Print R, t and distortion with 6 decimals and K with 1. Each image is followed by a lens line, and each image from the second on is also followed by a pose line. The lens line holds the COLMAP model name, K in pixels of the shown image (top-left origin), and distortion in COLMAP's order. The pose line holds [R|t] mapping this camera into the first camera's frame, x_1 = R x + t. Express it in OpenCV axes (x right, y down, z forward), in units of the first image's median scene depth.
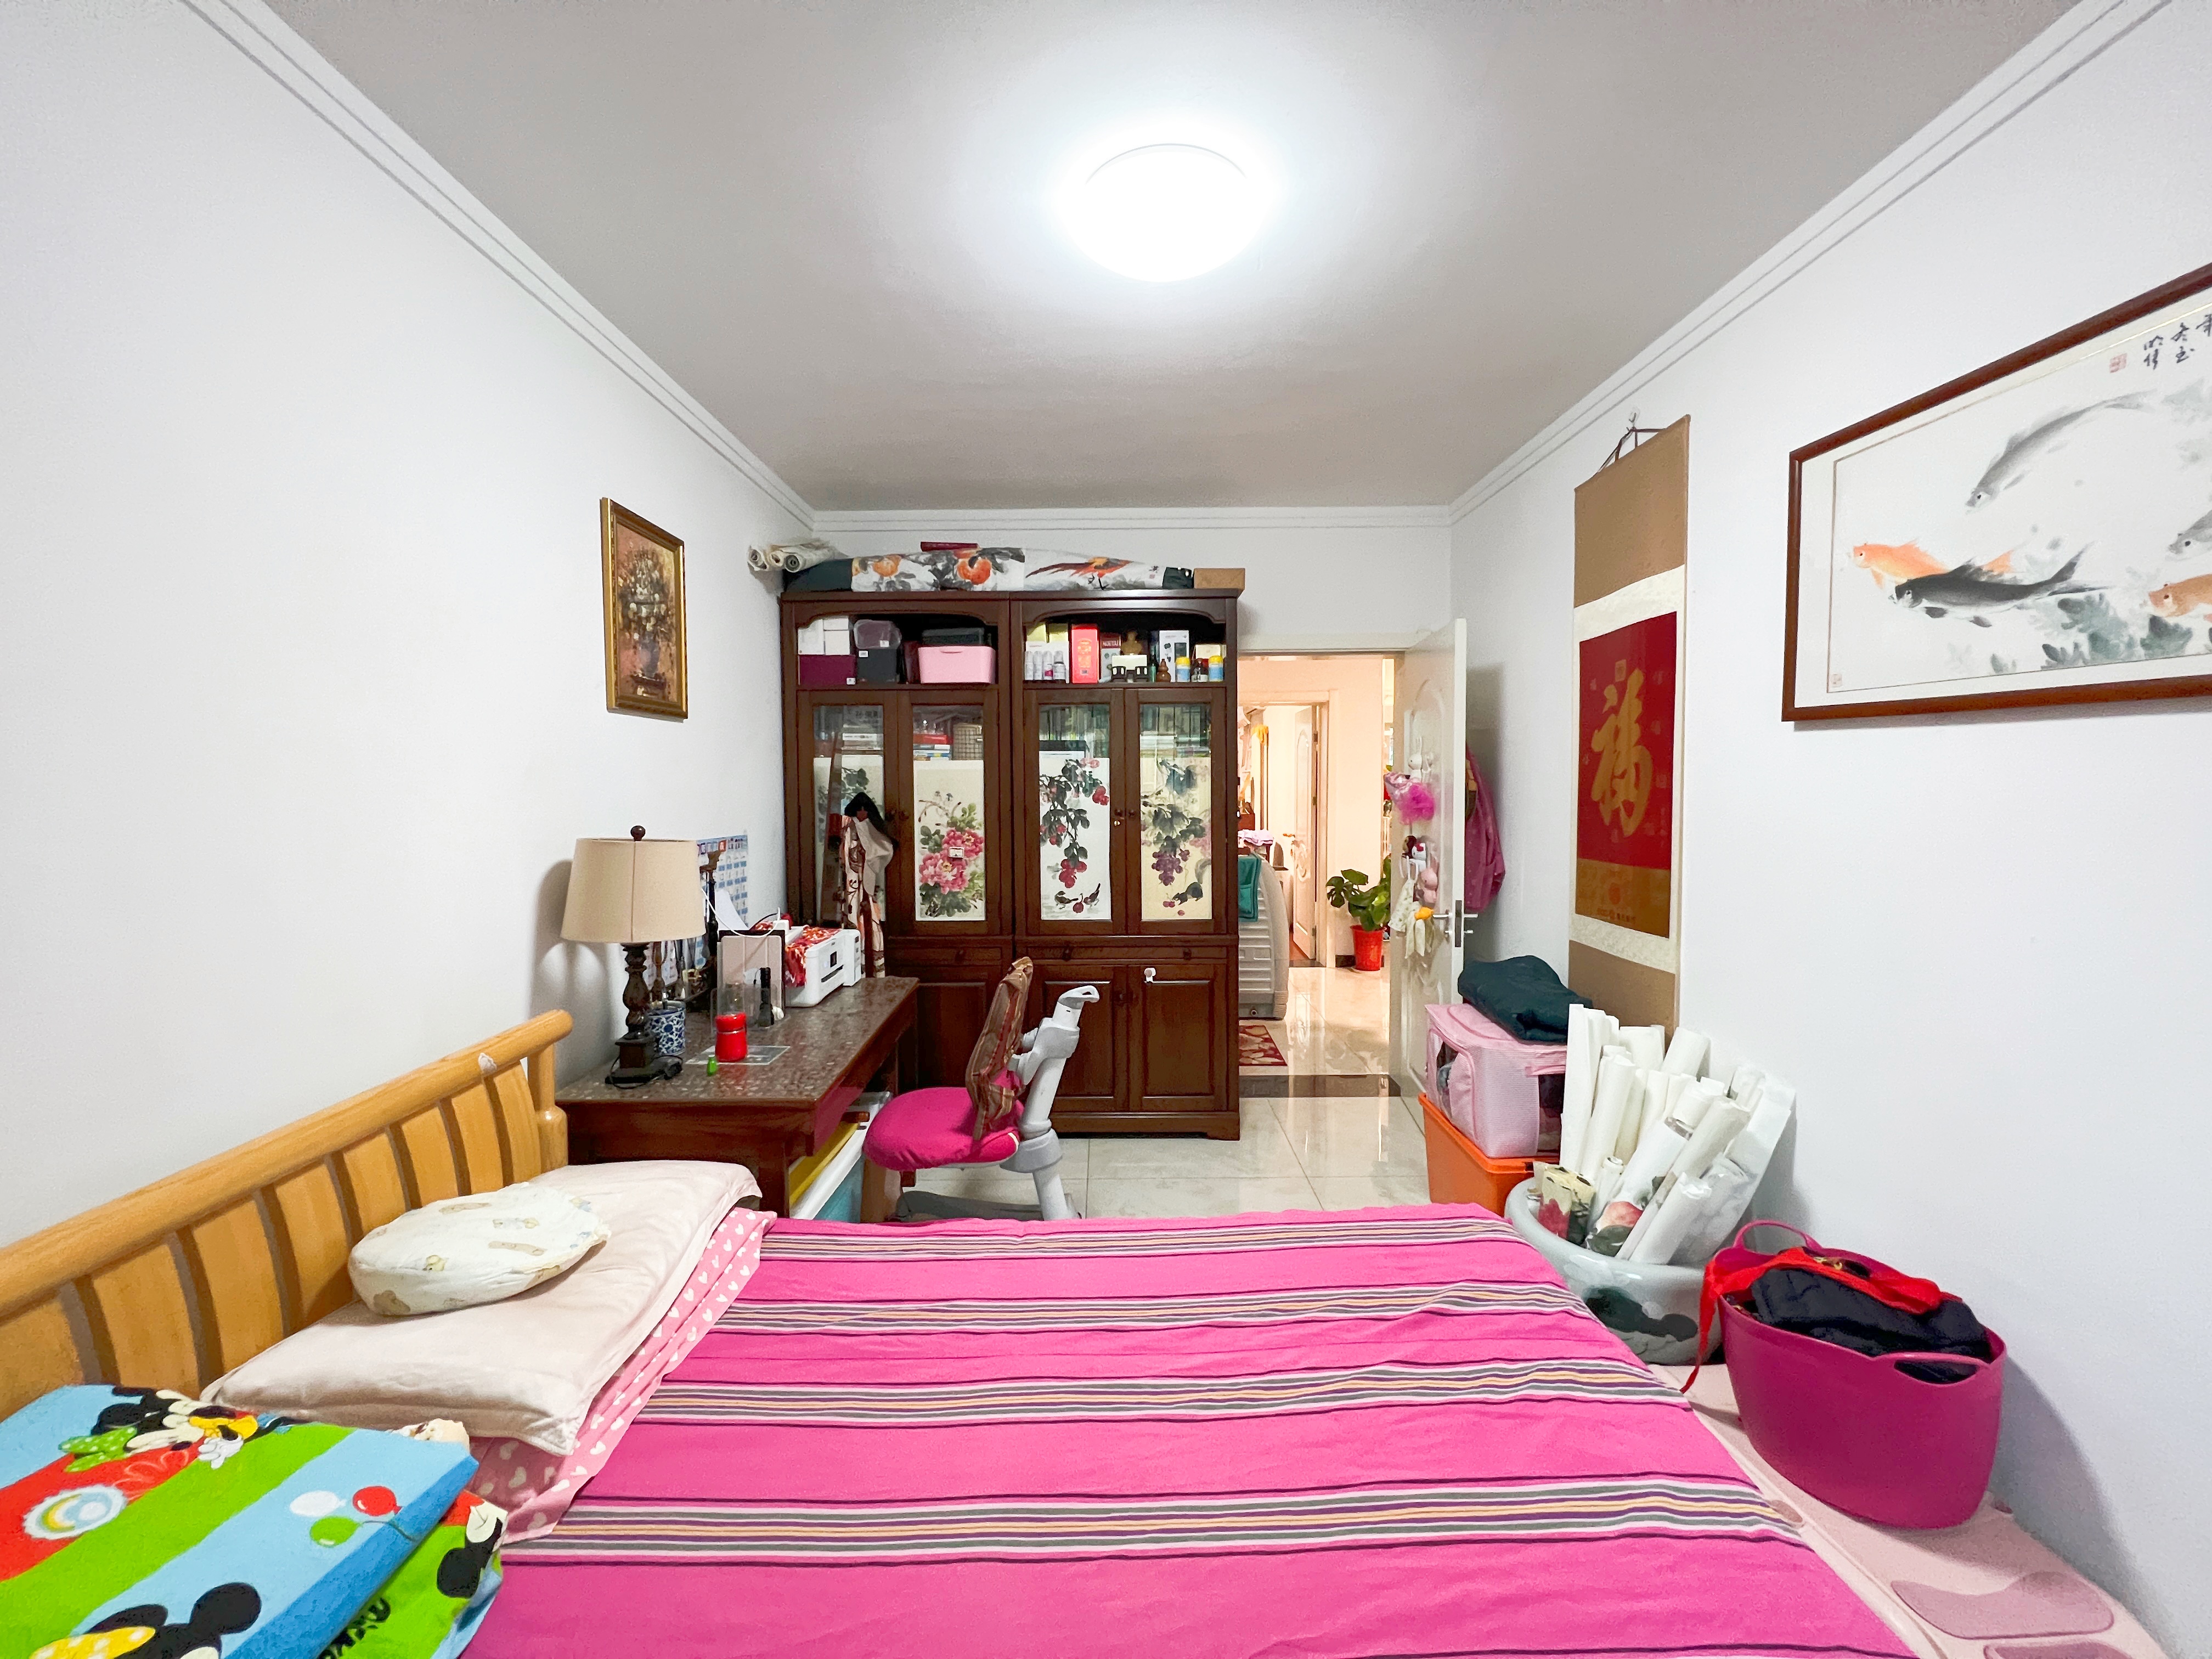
lens RADIAL K [[889.8, 0, 1107.0], [0, 889.8, 827.1], [0, 0, 1]] dist [0.000440, 0.000026]
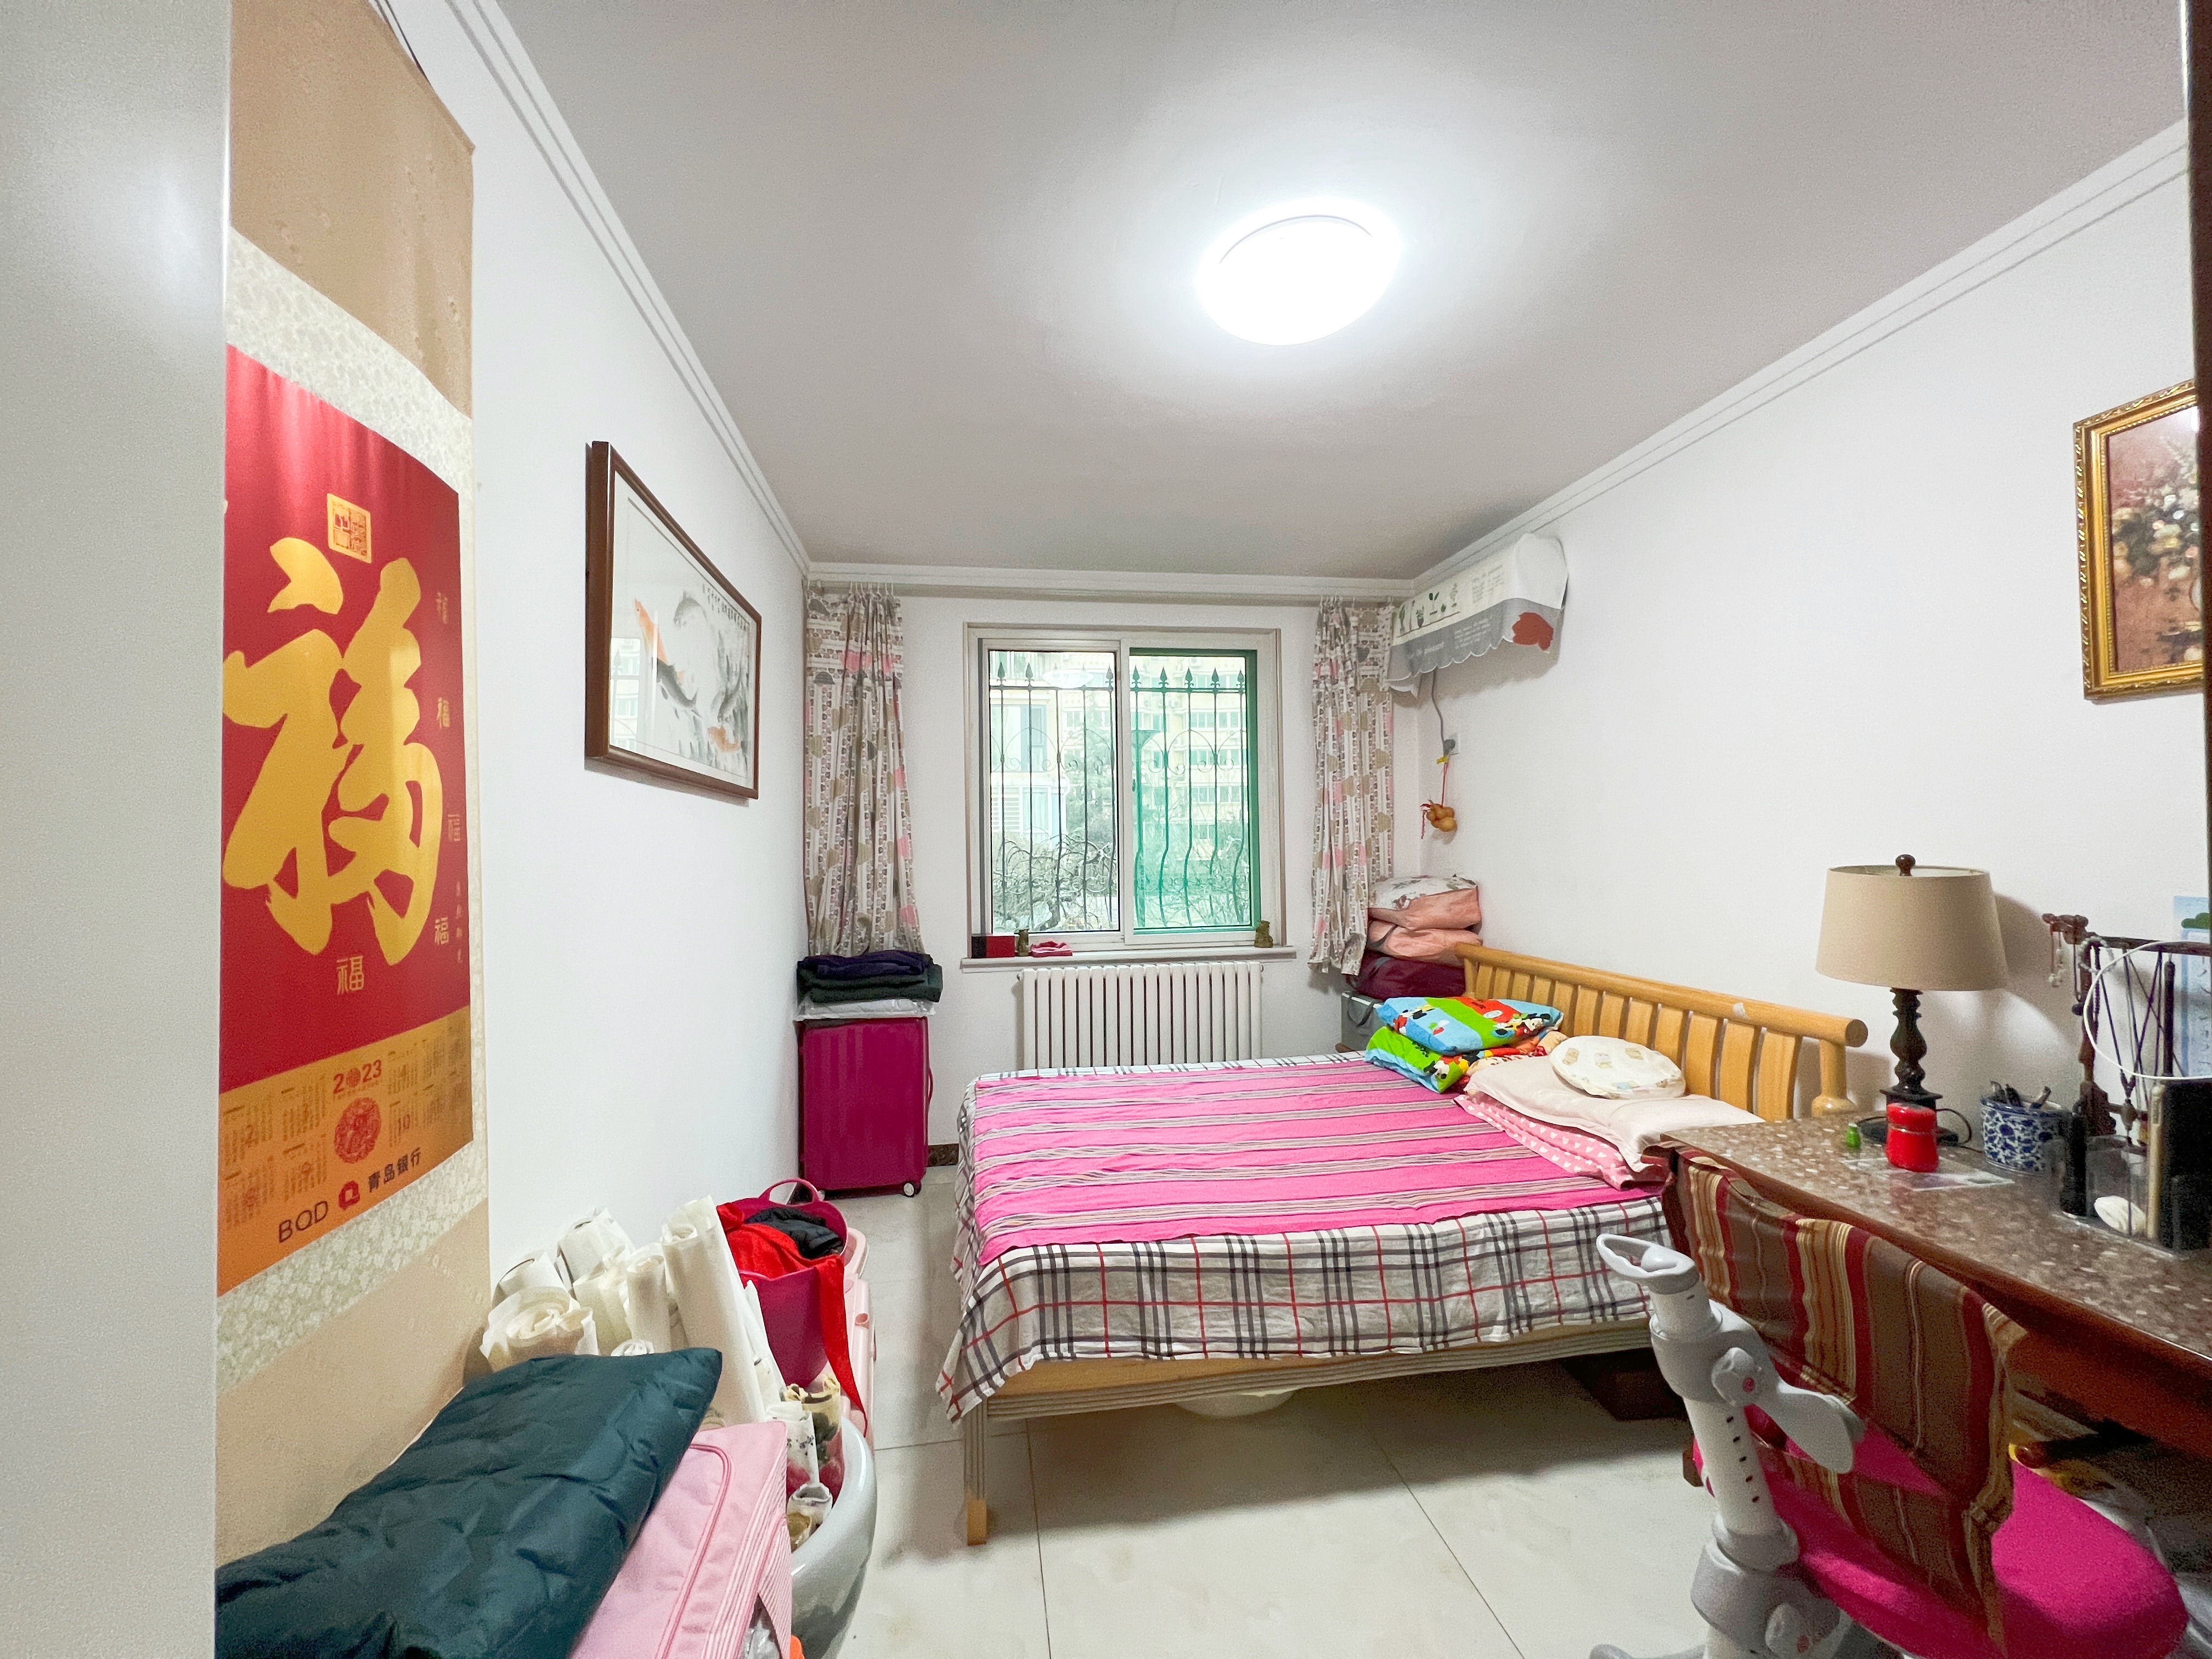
lens RADIAL K [[889.8, 0, 1105.5], [0, 889.8, 837.6], [0, 0, 1]] dist [0.000440, 0.000026]
pose [[-0.992894, 0.015227, -0.118025, 0.311160], [0.012239, 0.999587, 0.026001, -0.052460], [0.118372, 0.024371, -0.992670, 1.426087]]
